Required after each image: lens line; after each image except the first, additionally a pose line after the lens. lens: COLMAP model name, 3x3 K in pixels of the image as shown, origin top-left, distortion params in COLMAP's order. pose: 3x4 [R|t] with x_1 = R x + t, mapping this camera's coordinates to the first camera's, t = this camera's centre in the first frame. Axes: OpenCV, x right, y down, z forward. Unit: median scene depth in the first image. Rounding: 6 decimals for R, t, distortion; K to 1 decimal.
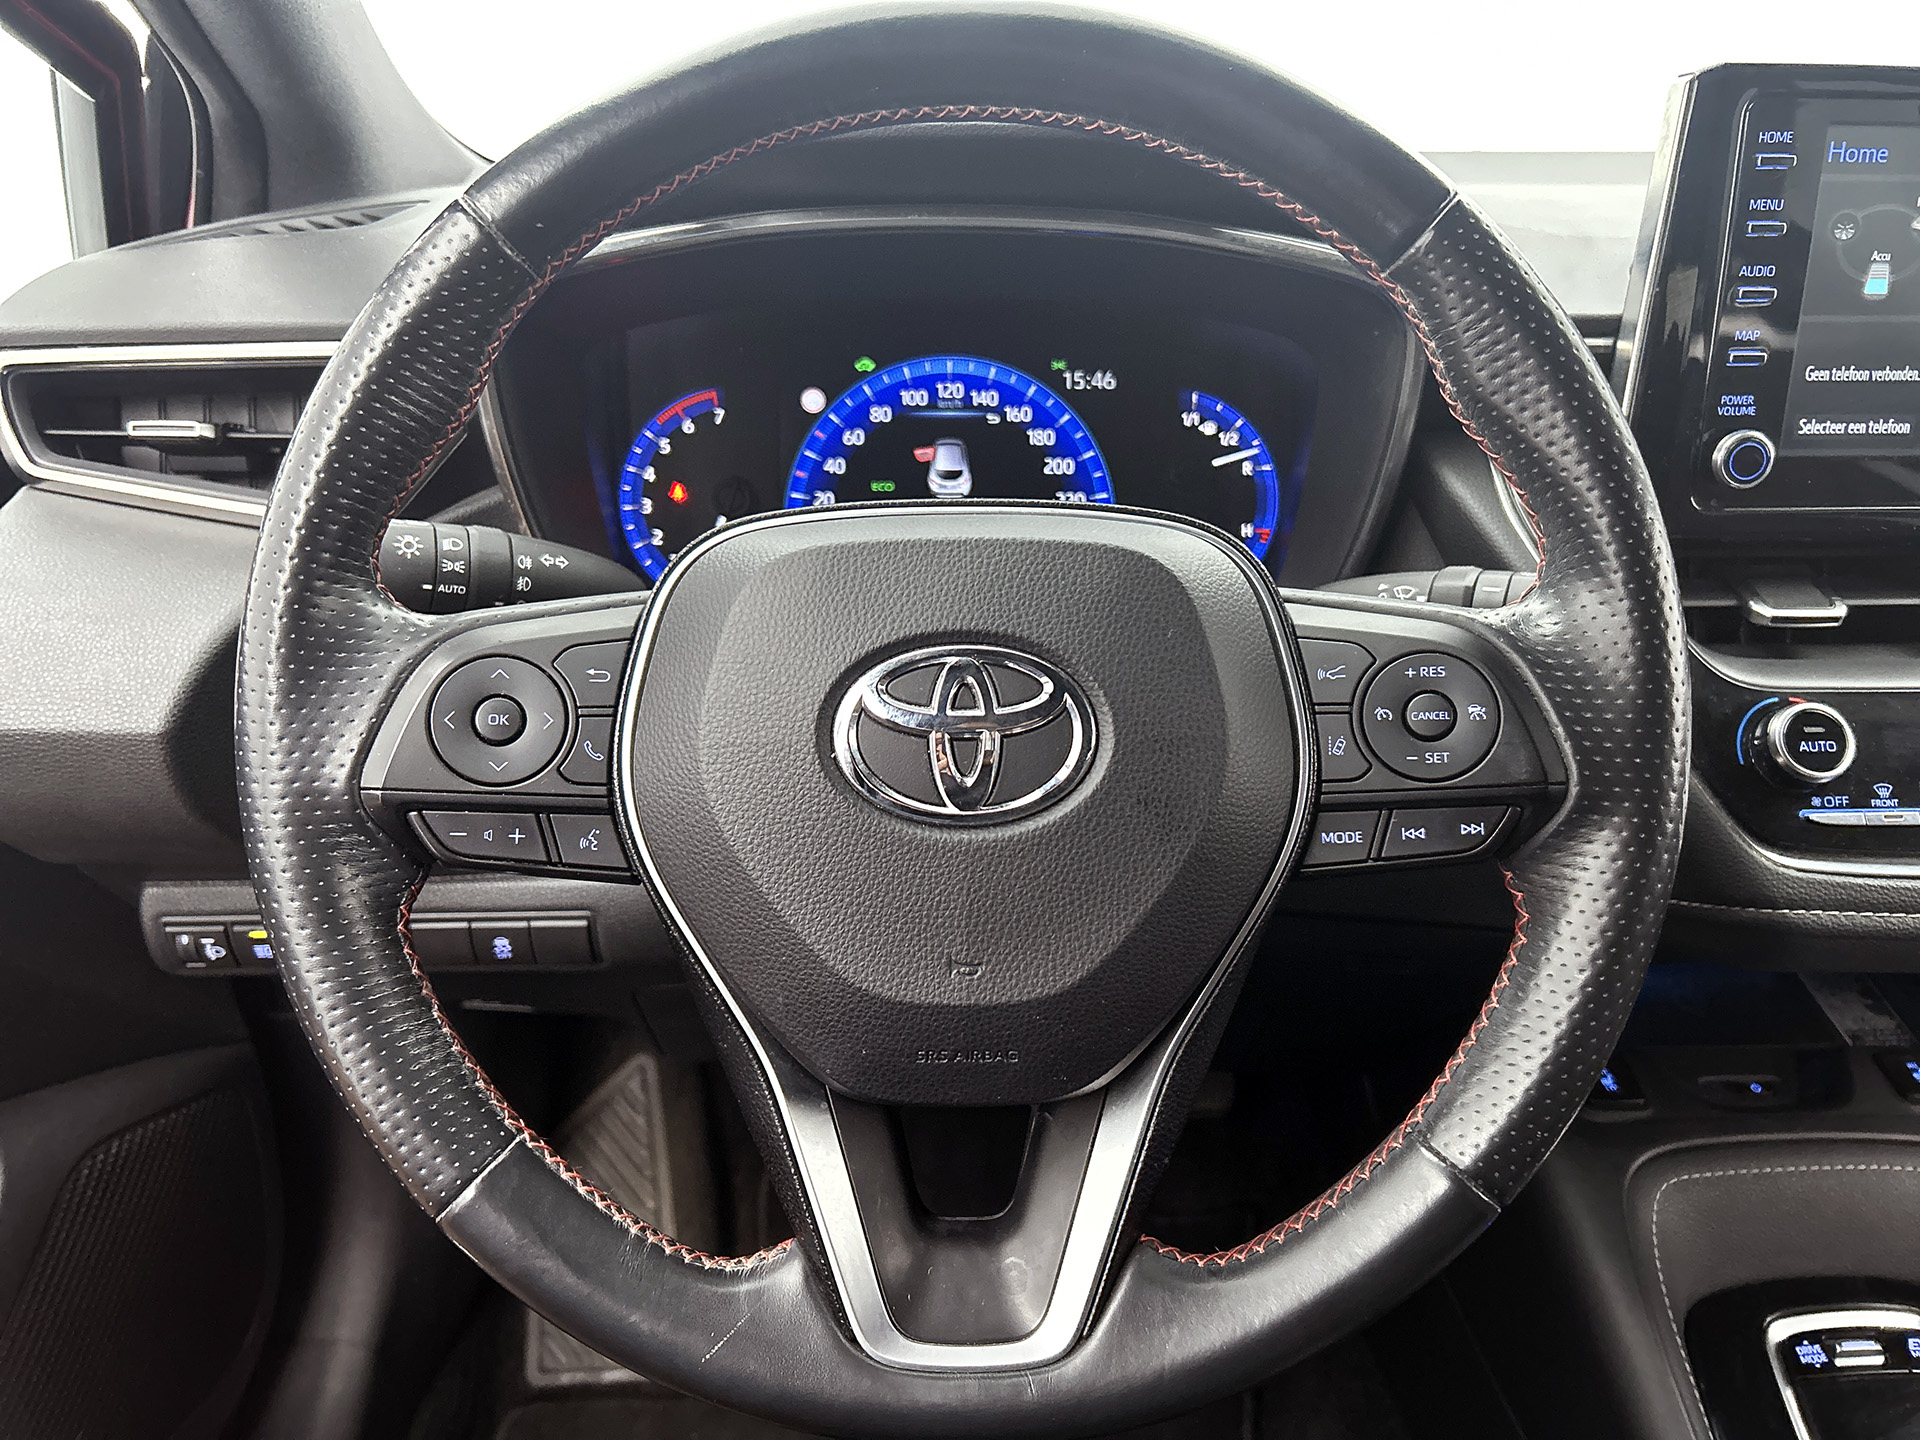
lens RADIAL K [[1476.3, 0, 963.8], [0, 1476.3, 714.8], [0, 0, 1]] dist [0.045210, -0.054067]
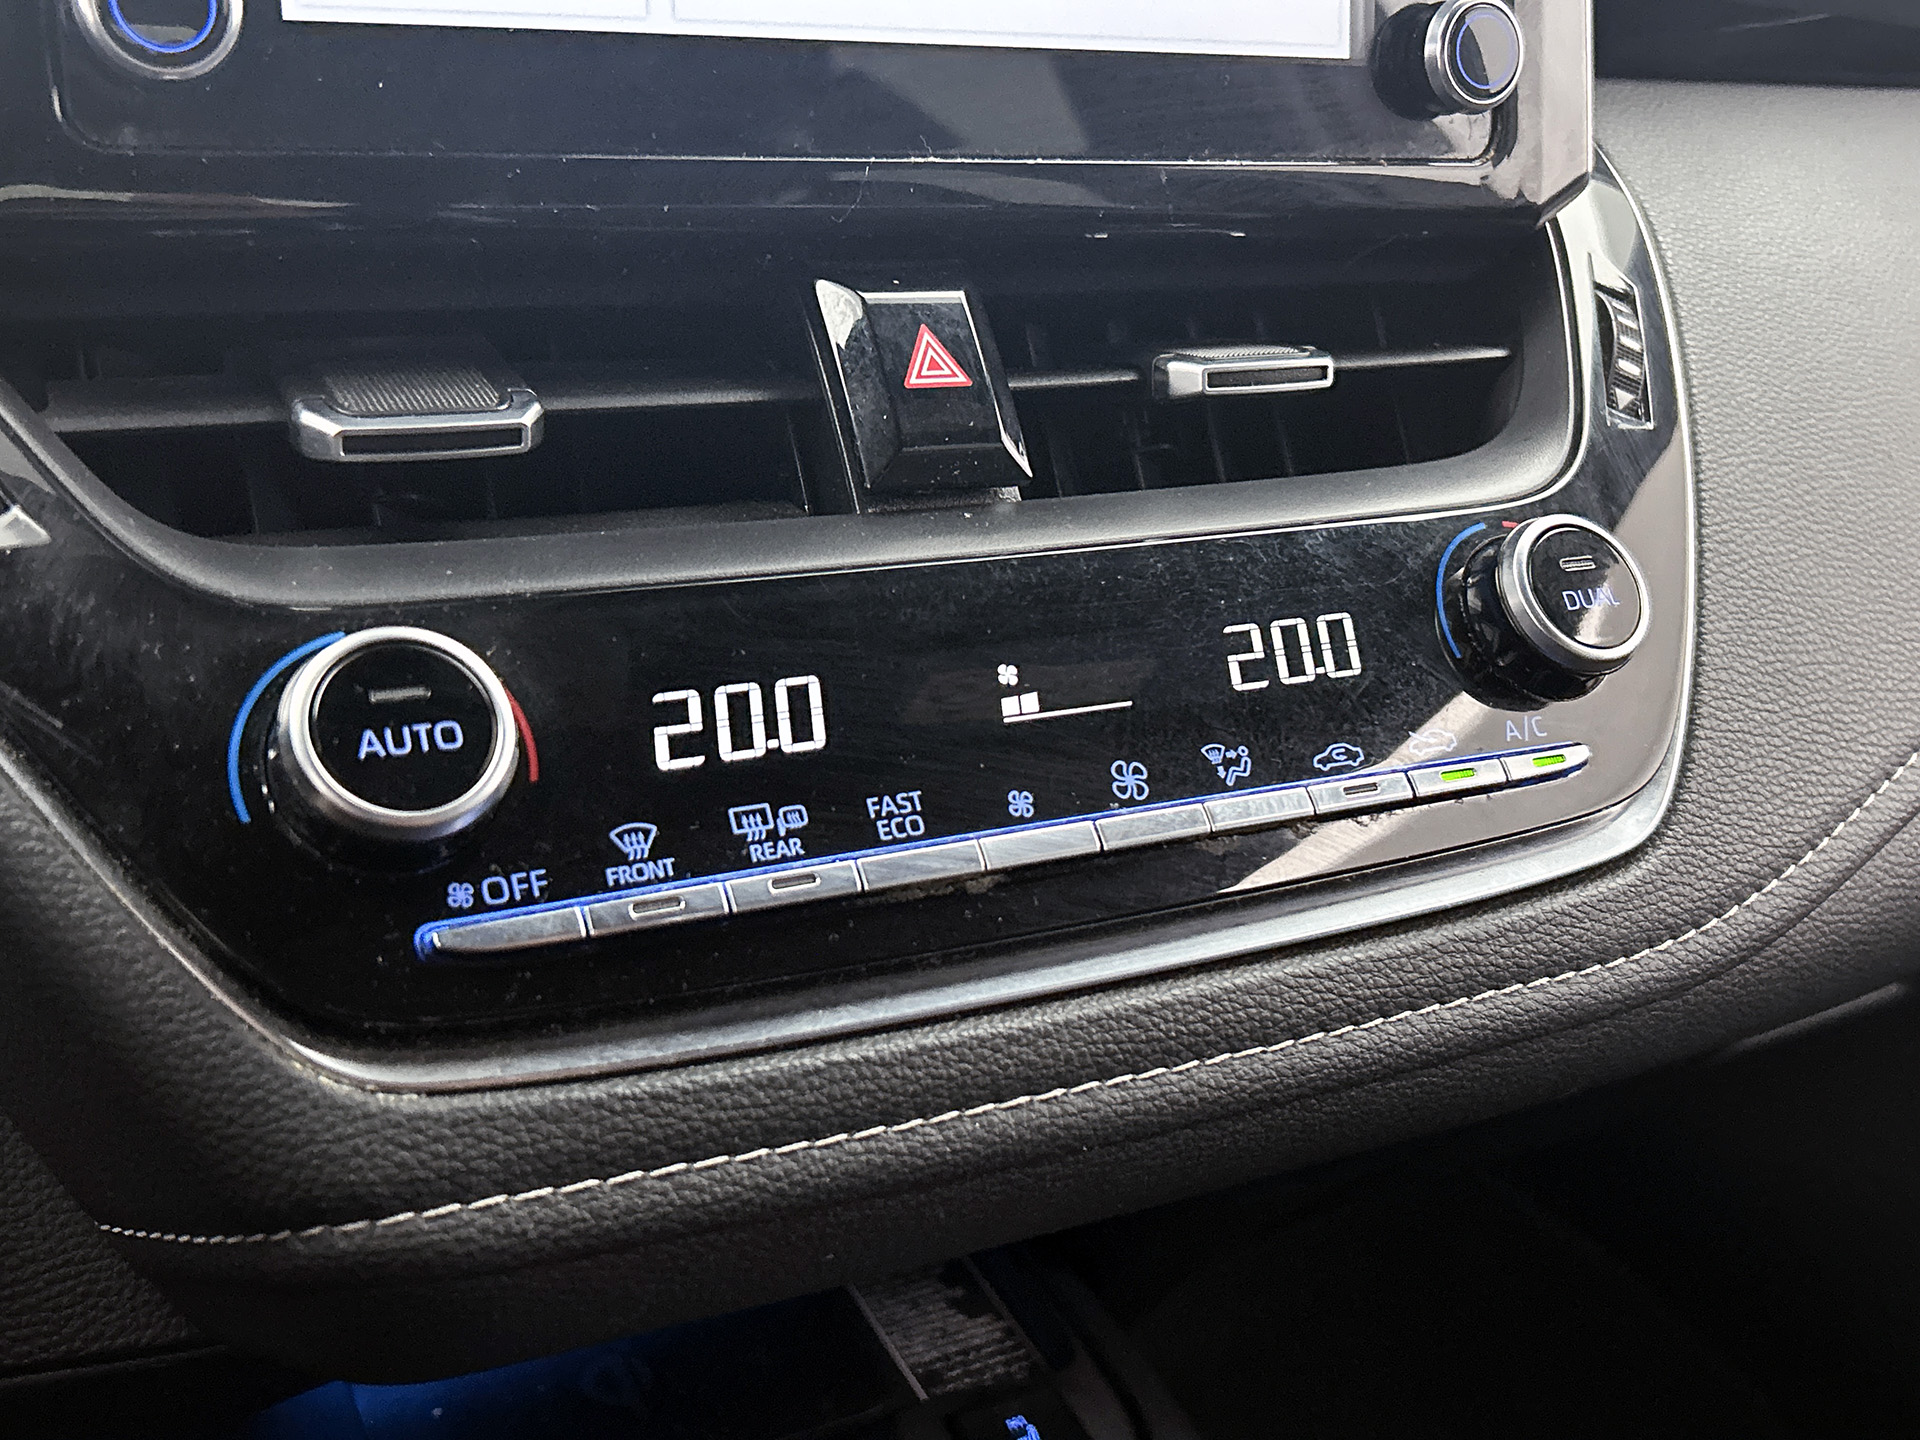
lens RADIAL K [[2025.3, 0, 949.3], [0, 2025.3, 712.1], [0, 0, 1]] dist [0.065311, 0.000000]
pose [[0.900099, -0.106768, 0.422401, 0.409806], [0.152010, 0.985544, -0.074808, 0.059980], [-0.408308, 0.131543, 0.903317, 0.427245]]
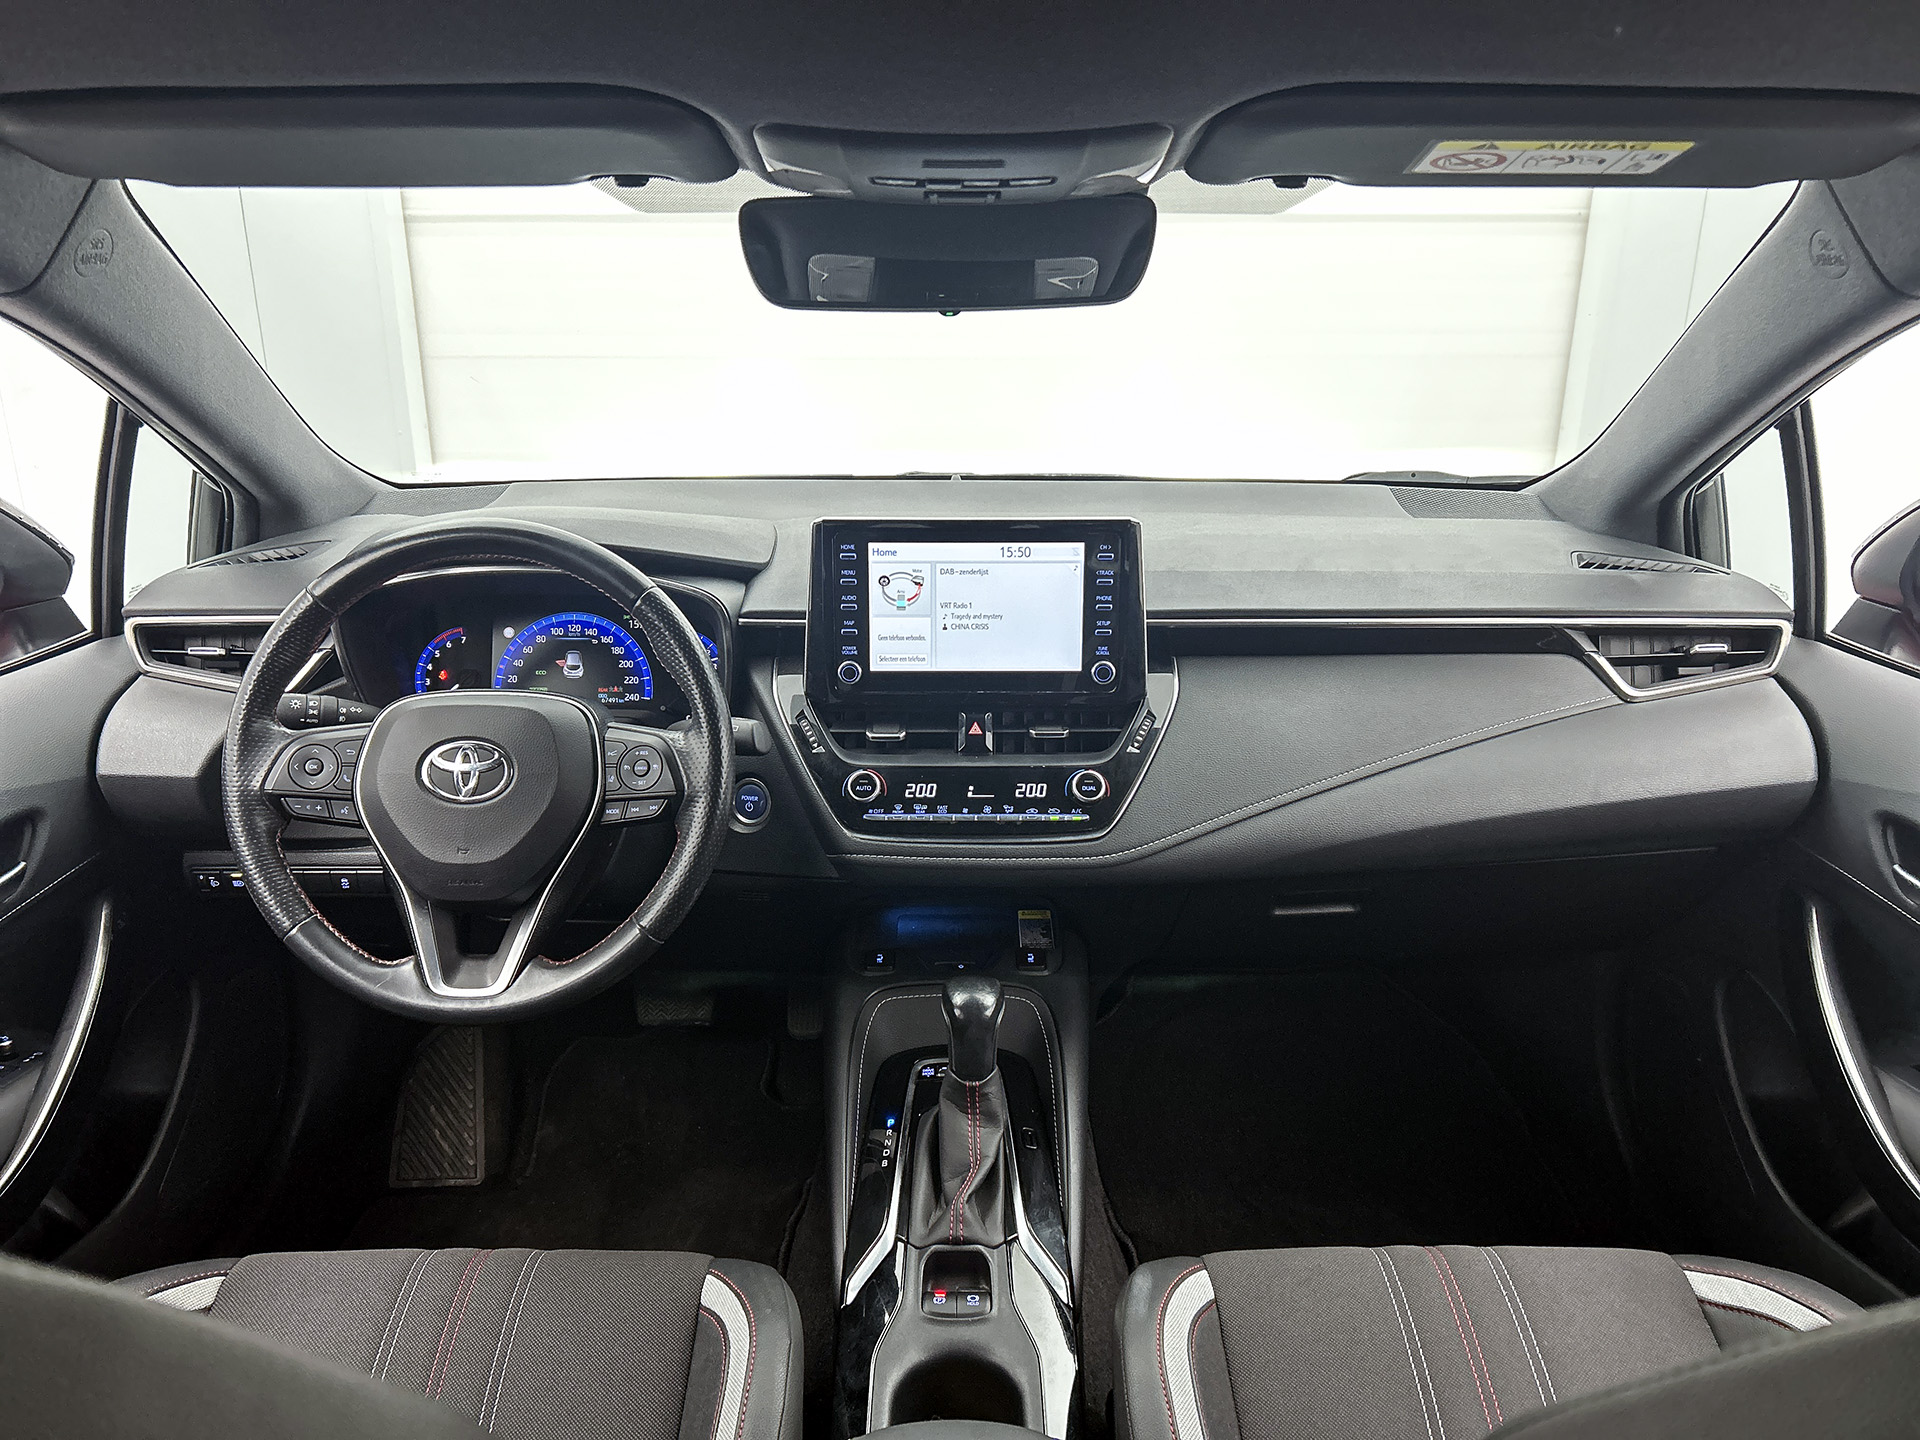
lens RADIAL K [[1476.3, 0, 963.3], [0, 1476.3, 725.0], [0, 0, 1]] dist [0.045210, -0.054067]
pose [[0.999819, 0.008029, -0.017230, 0.661545], [-0.009392, 0.996705, -0.080567, 0.095207], [0.016527, 0.080714, 0.996600, -1.234066]]
